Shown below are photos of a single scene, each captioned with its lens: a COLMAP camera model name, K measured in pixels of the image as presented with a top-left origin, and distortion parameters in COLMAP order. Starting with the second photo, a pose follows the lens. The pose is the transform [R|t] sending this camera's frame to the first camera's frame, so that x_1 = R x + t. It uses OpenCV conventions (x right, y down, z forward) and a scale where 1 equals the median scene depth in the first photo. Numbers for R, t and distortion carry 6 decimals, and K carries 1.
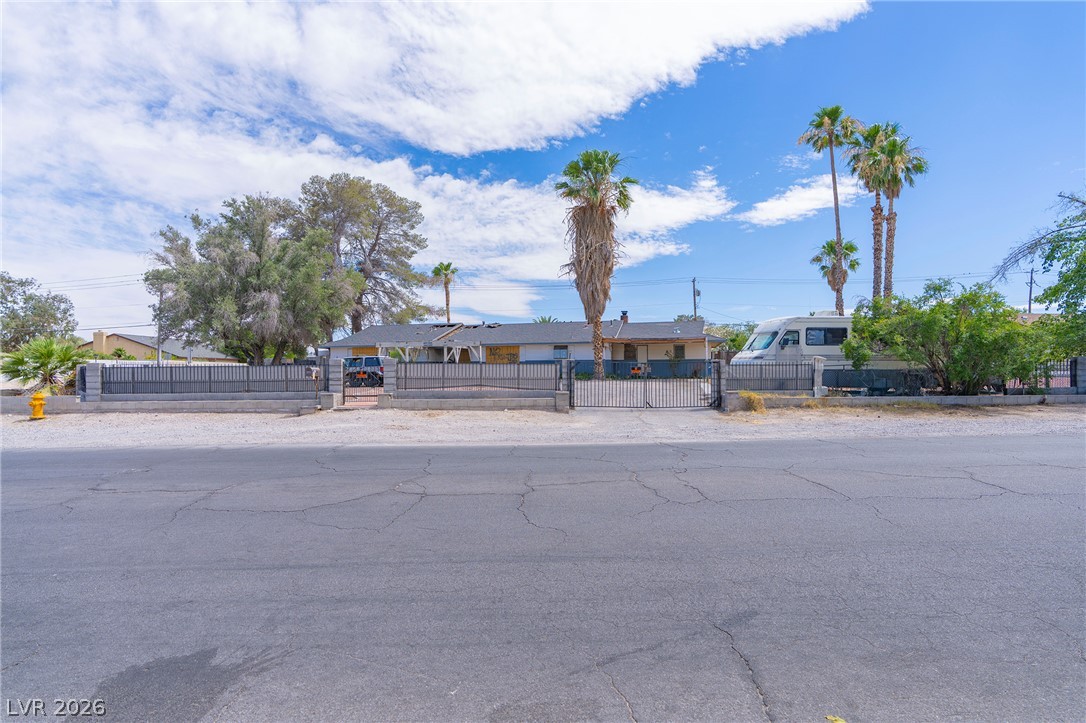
lens RADIAL K [[486.5, 0, 551.0], [0, 486.5, 362.6], [0, 0, 1]] dist [-0.000111, 0.000466]
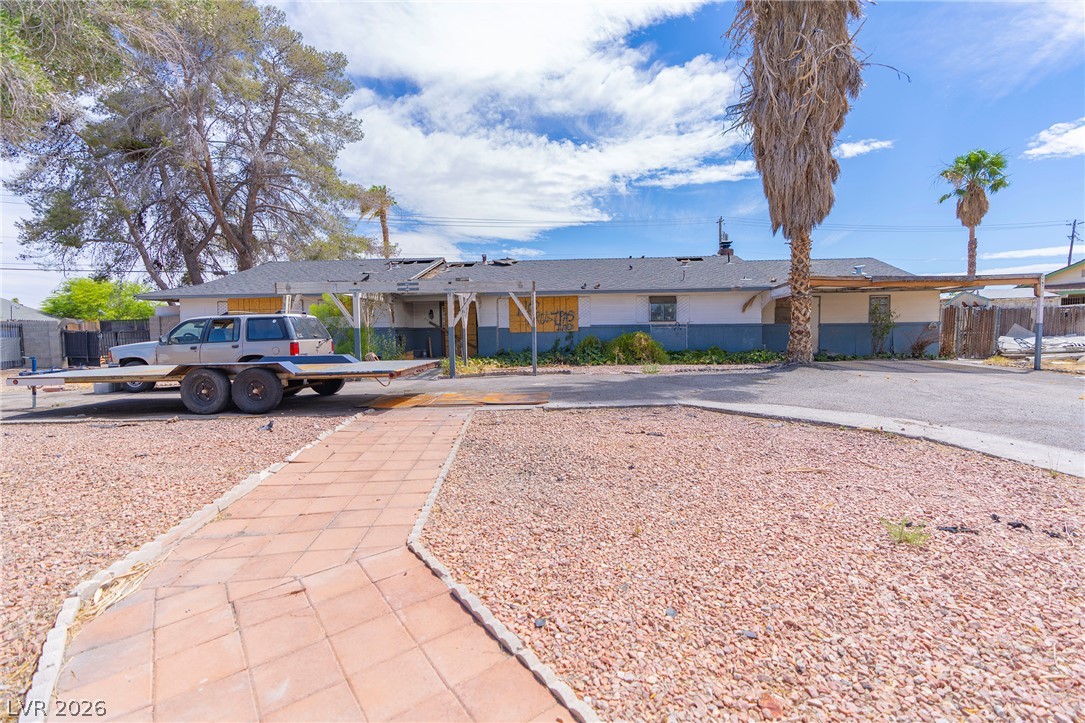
lens RADIAL K [[486.1, 0, 550.5], [0, 486.1, 362.6], [0, 0, 1]] dist [-0.000111, 0.000466]
pose [[0.987635, -0.013490, 0.156189, -0.167219], [0.002240, 0.997403, 0.071982, -0.001830], [-0.156755, -0.070742, 0.985101, 0.472442]]
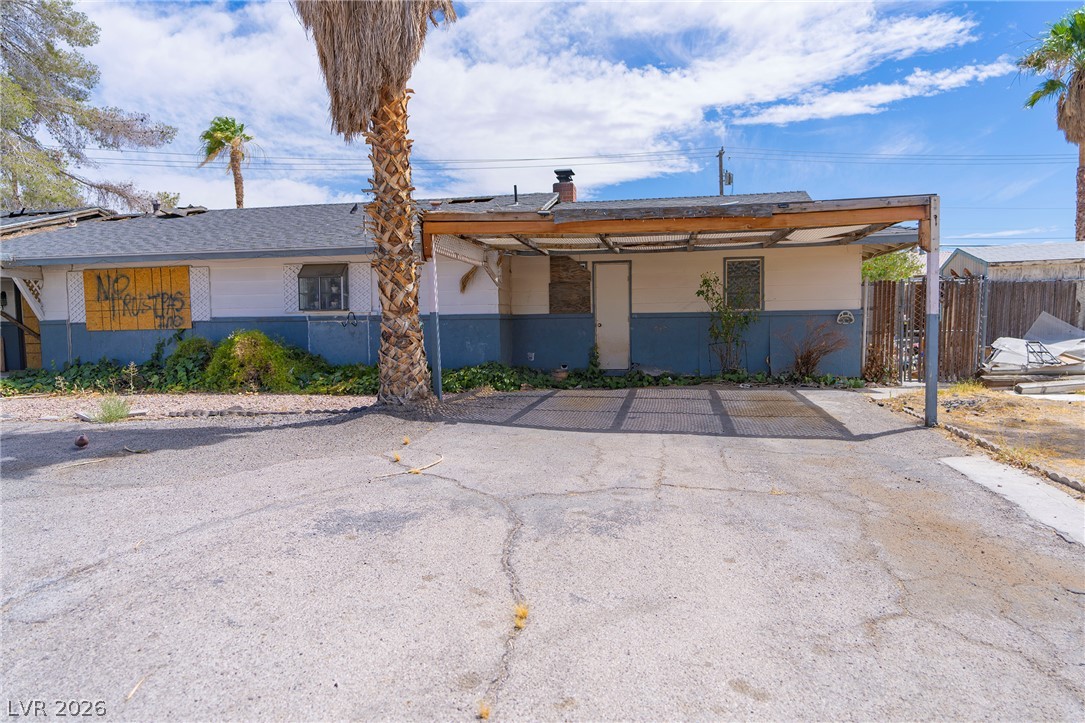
lens RADIAL K [[642.9, 0, 542.5], [0, 642.9, 361.5], [0, 0, 1]] dist [0.005937, 0.000335]
pose [[0.997996, -0.009439, 0.062571, 0.114052], [0.004907, 0.997379, 0.072183, -0.004745], [-0.063088, -0.071731, 0.995427, 0.580644]]
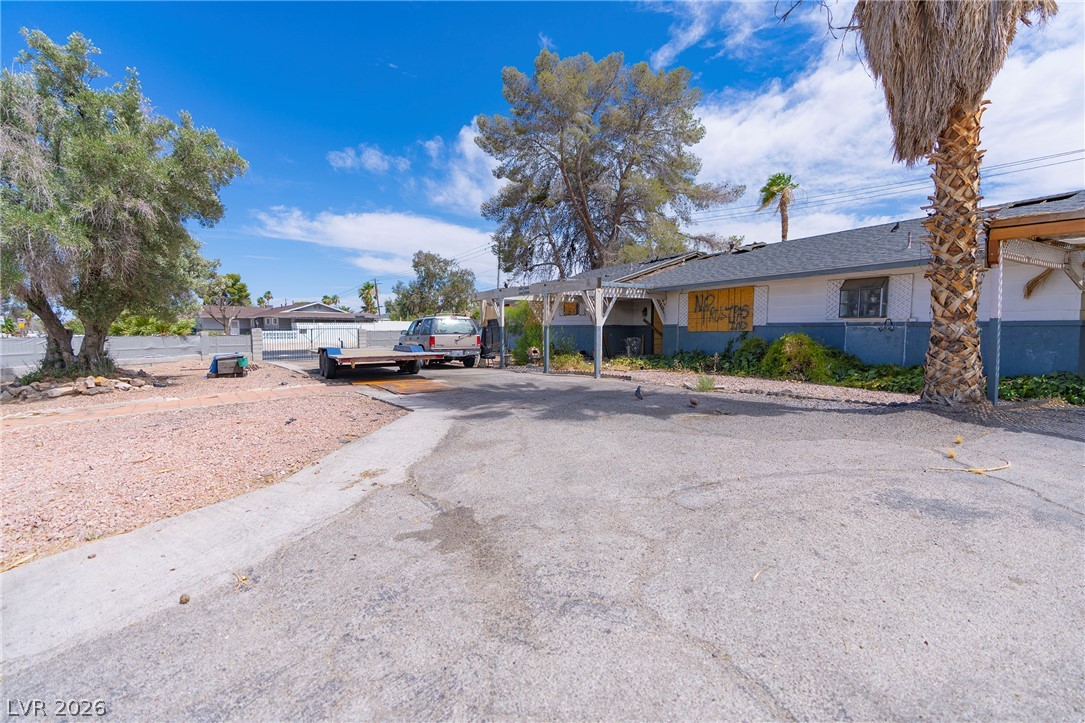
lens RADIAL K [[486.1, 0, 550.5], [0, 486.1, 362.6], [0, 0, 1]] dist [-0.000111, 0.000466]
pose [[0.692961, 0.057447, -0.718683, 0.105328], [0.000955, 0.996746, 0.080595, -0.004232], [0.720975, -0.056536, 0.690651, 0.576329]]
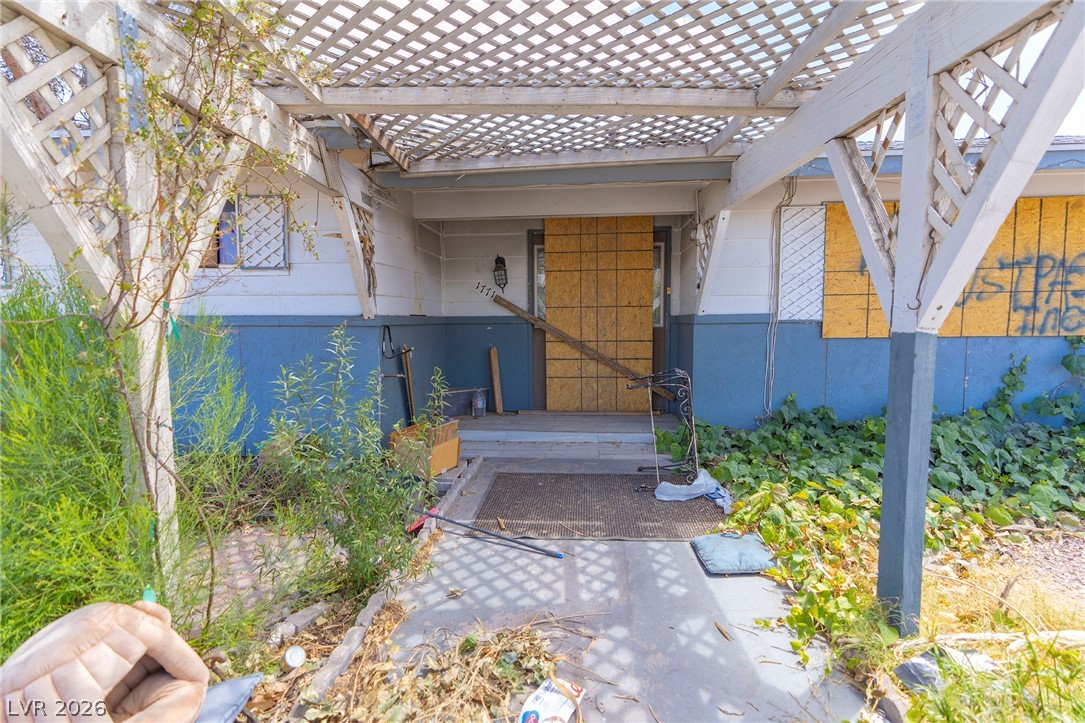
lens RADIAL K [[486.1, 0, 550.5], [0, 486.1, 362.6], [0, 0, 1]] dist [-0.000111, 0.000466]
pose [[0.984454, -0.009462, 0.175387, -0.225231], [-0.007121, 0.995577, 0.093676, -0.001725], [-0.175498, -0.093469, 0.980033, 0.860592]]
